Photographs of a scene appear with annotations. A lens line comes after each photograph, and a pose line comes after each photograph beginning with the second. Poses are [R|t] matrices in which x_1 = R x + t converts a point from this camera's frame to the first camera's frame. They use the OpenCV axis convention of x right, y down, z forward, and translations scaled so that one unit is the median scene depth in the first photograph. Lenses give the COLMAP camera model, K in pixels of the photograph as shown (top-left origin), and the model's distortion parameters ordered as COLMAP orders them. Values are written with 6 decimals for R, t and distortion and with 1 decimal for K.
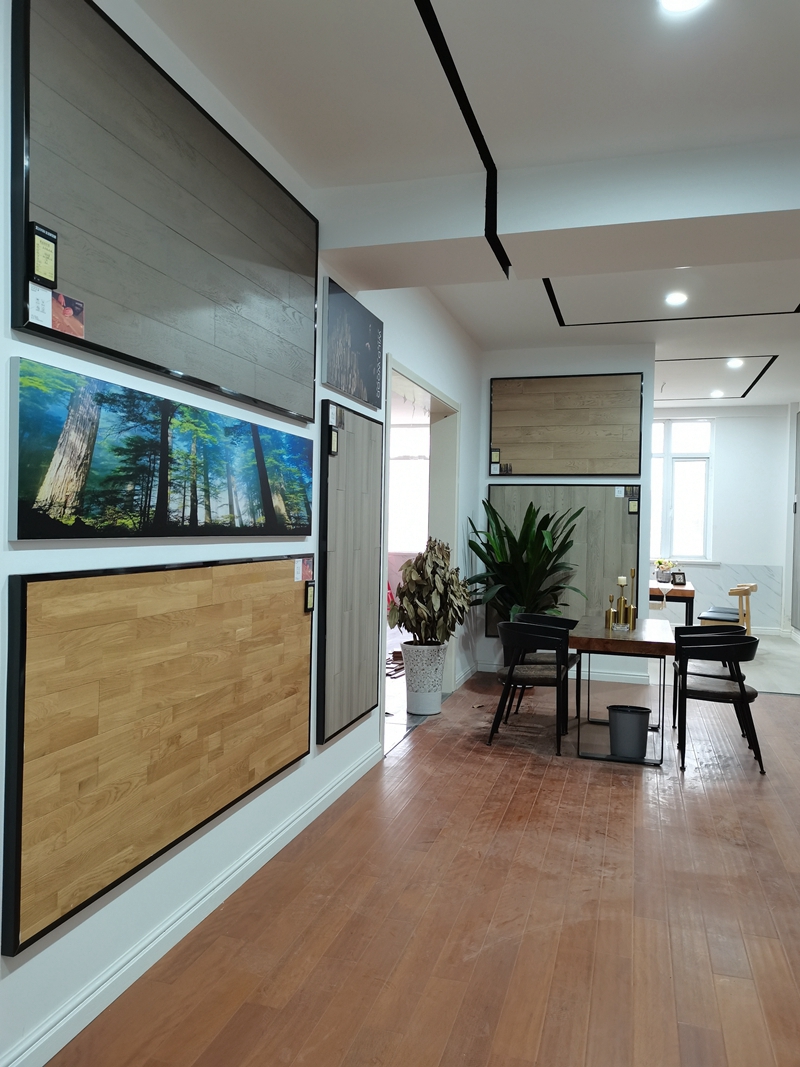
lens RADIAL K [[805.7, 0, 397.3], [0, 805.7, 532.5], [0, 0, 1]] dist [0.055763, -0.050918]
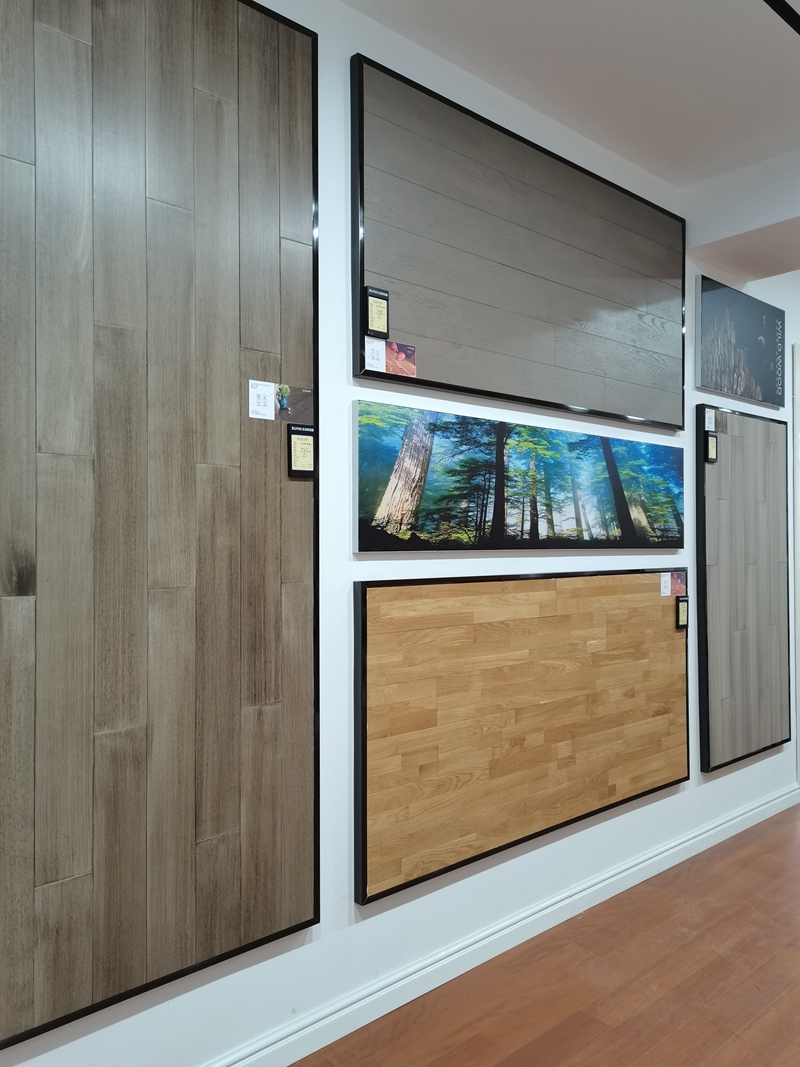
lens RADIAL K [[805.7, 0, 399.4], [0, 805.7, 533.4], [0, 0, 1]] dist [0.055763, -0.050918]
pose [[0.850904, -0.027468, -0.524602, 0.154194], [0.014480, 0.999479, -0.028846, 0.012432], [0.525121, 0.016949, 0.850859, 0.015960]]
